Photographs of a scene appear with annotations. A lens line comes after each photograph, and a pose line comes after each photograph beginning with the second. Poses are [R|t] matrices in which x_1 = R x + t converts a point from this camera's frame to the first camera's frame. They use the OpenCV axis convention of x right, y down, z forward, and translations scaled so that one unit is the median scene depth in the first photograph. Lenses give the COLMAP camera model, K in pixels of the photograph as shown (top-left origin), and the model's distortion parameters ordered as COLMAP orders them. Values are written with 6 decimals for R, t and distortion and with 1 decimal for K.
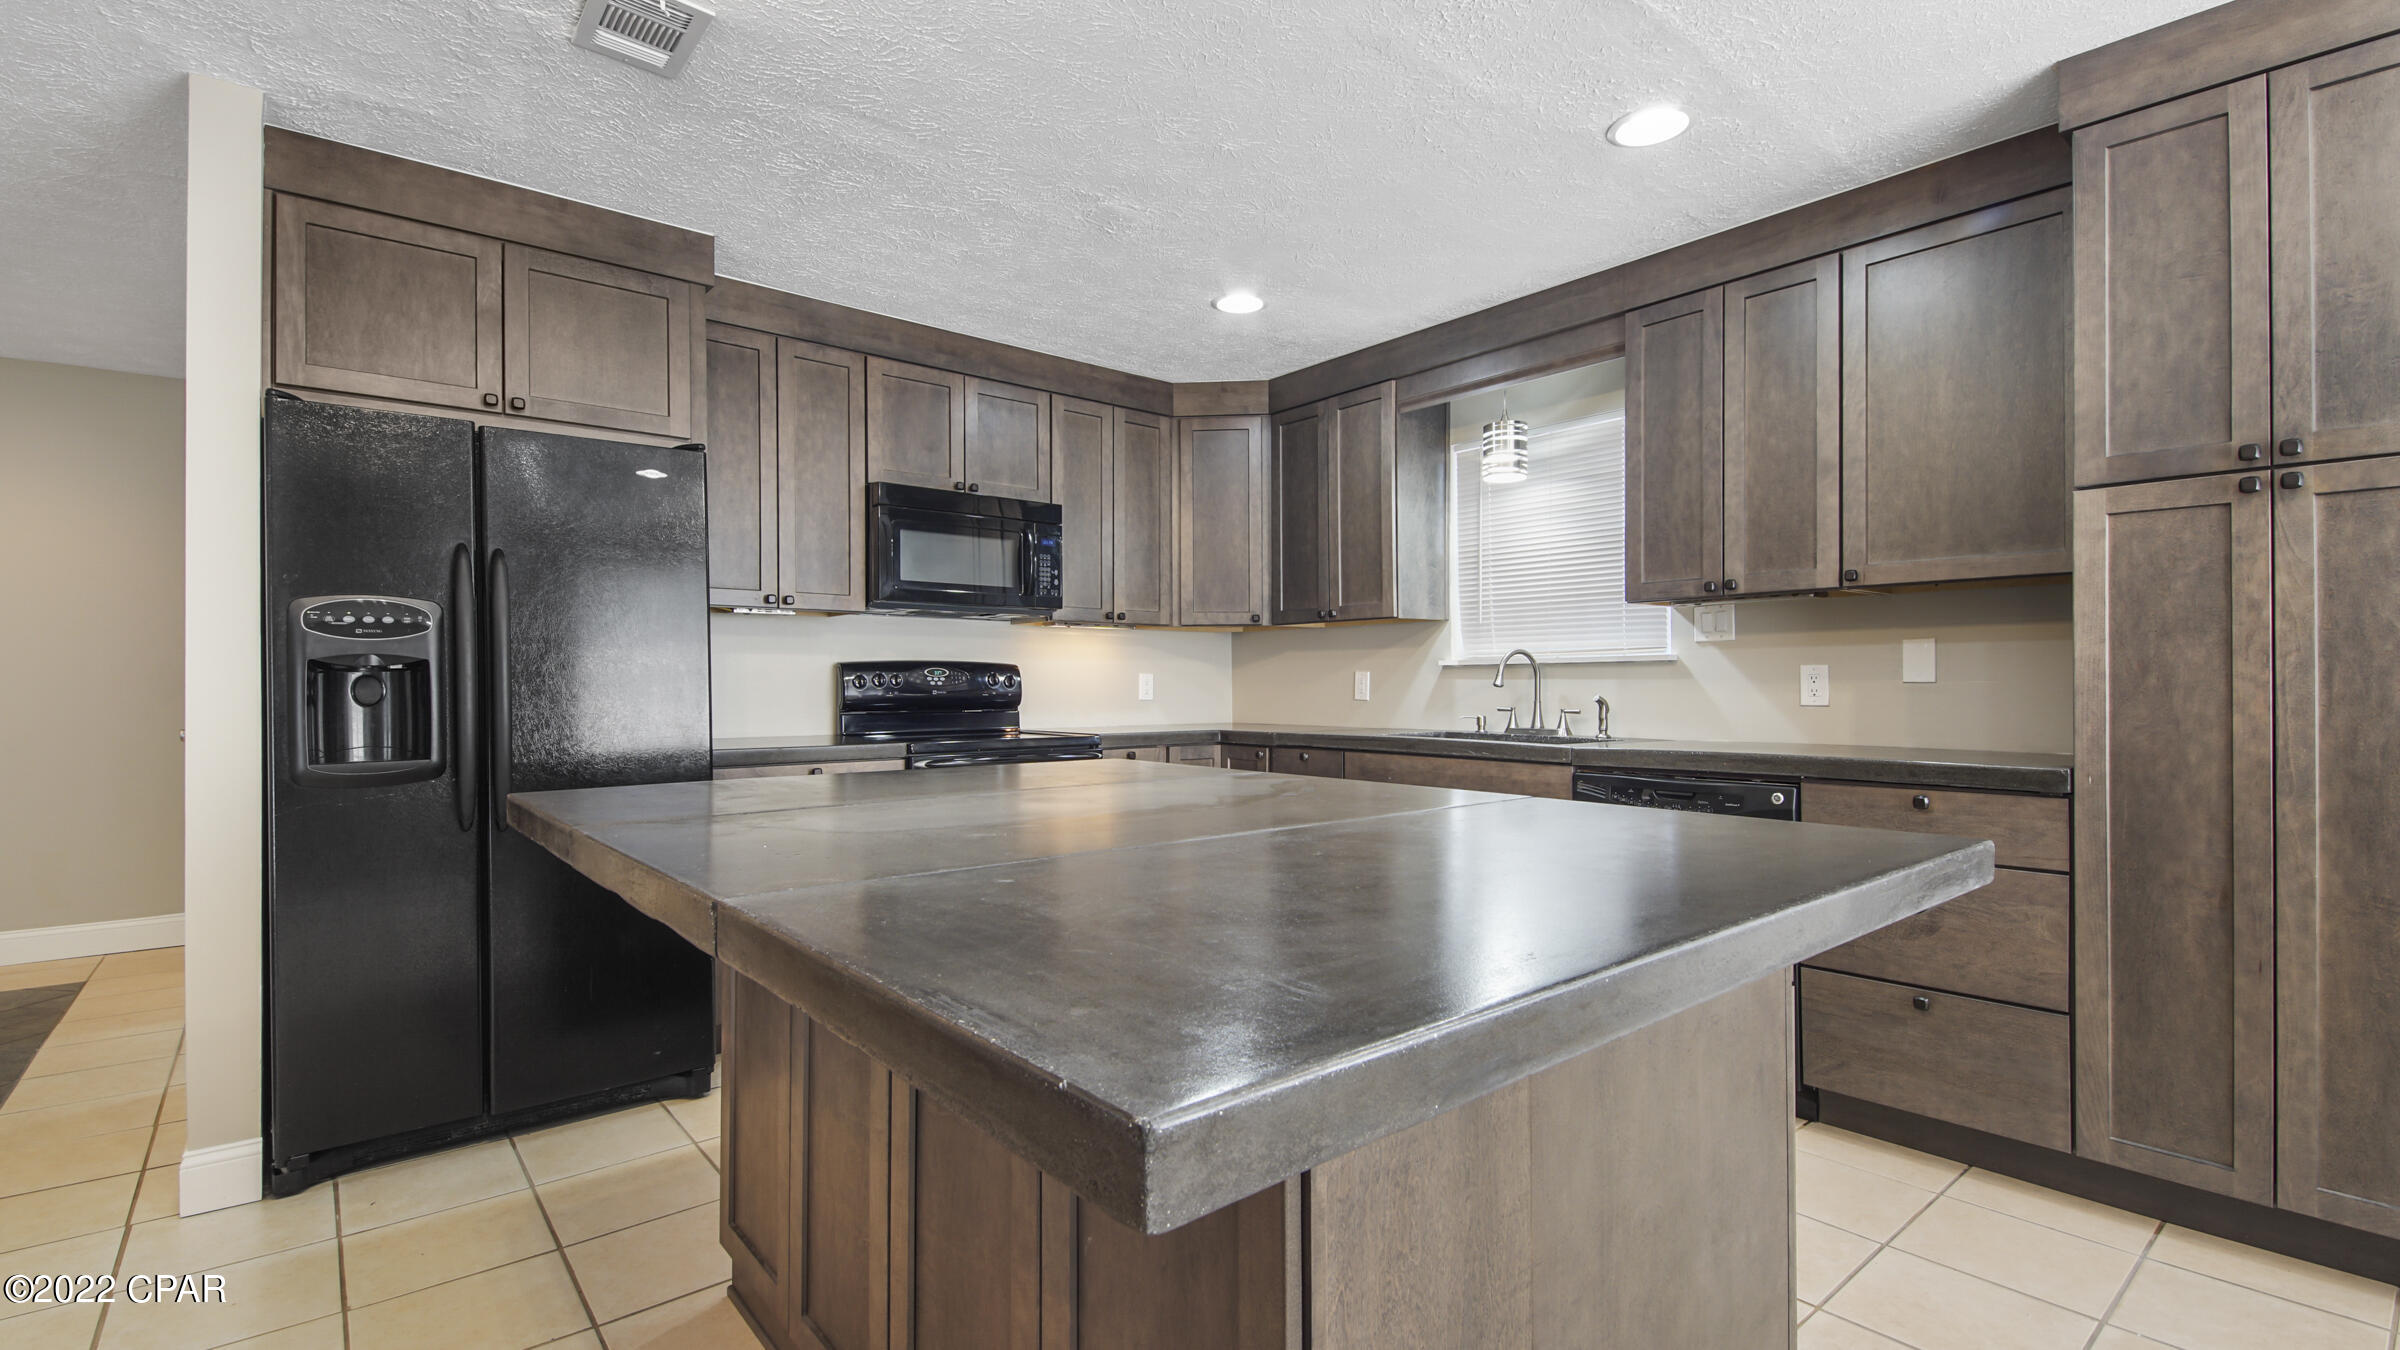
lens RADIAL K [[1059.3, 0, 1181.2], [0, 1059.3, 684.2], [0, 0, 1]] dist [0.013294, -0.003687]
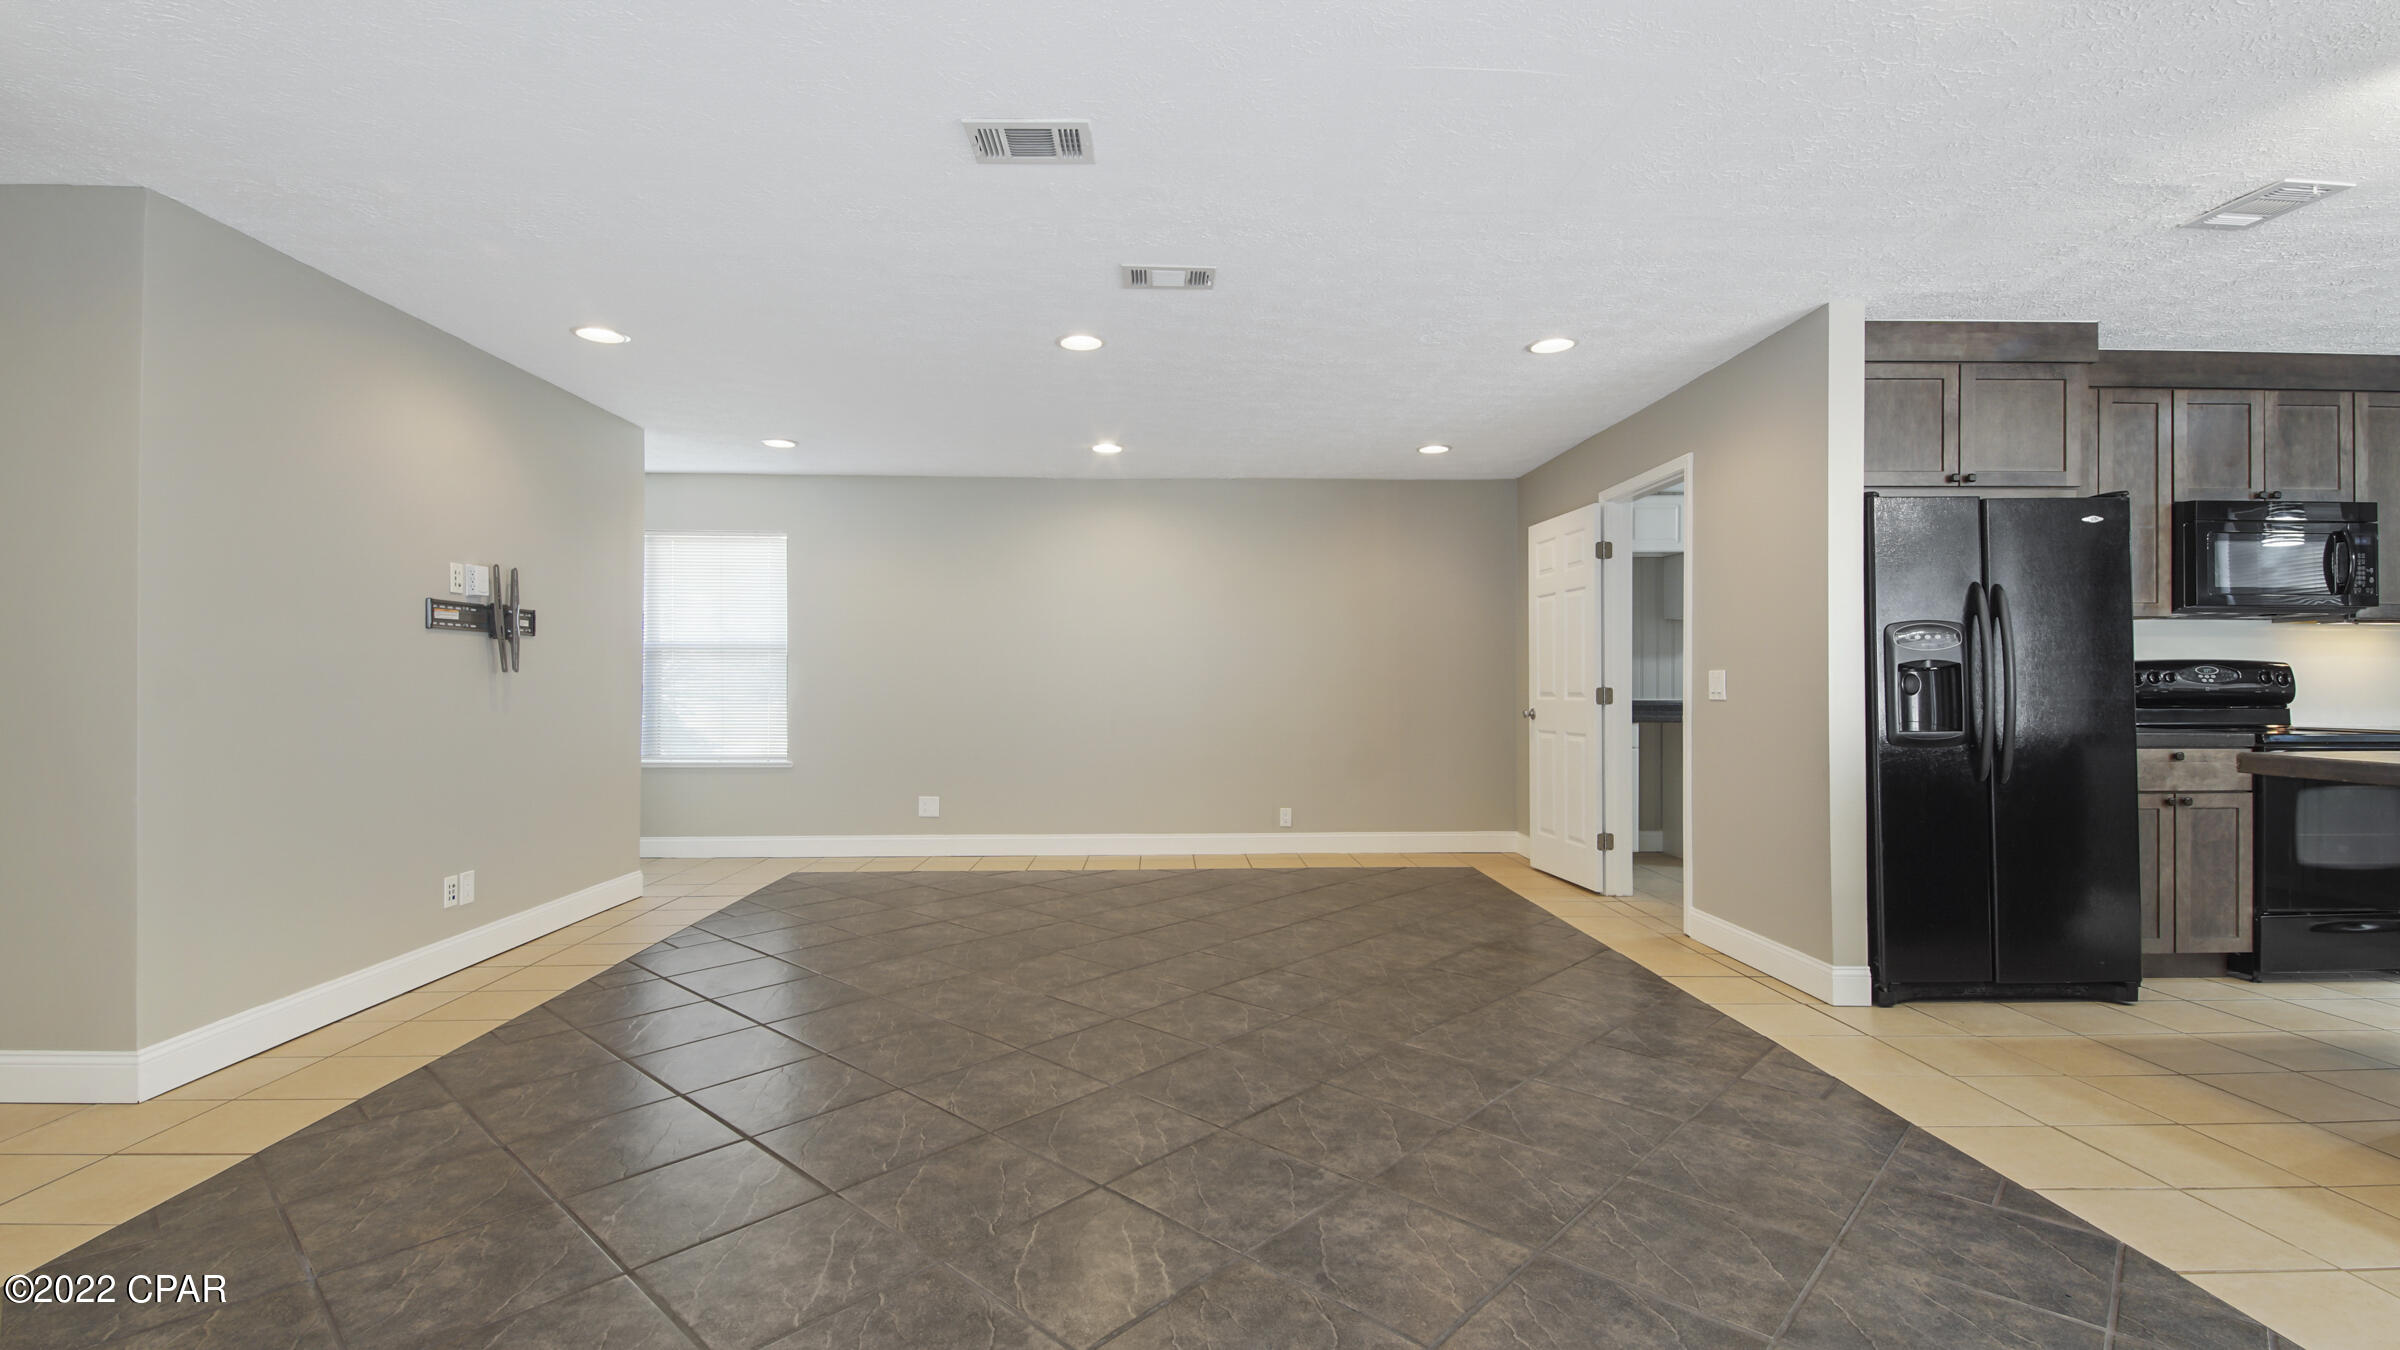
lens RADIAL K [[1059.3, 0, 1186.0], [0, 1059.3, 676.6], [0, 0, 1]] dist [0.013294, -0.003687]
pose [[0.796594, 0.001955, -0.604512, -0.447850], [-0.004757, 0.999984, -0.003034, 0.003546], [0.604496, 0.005292, 0.796590, -0.540410]]
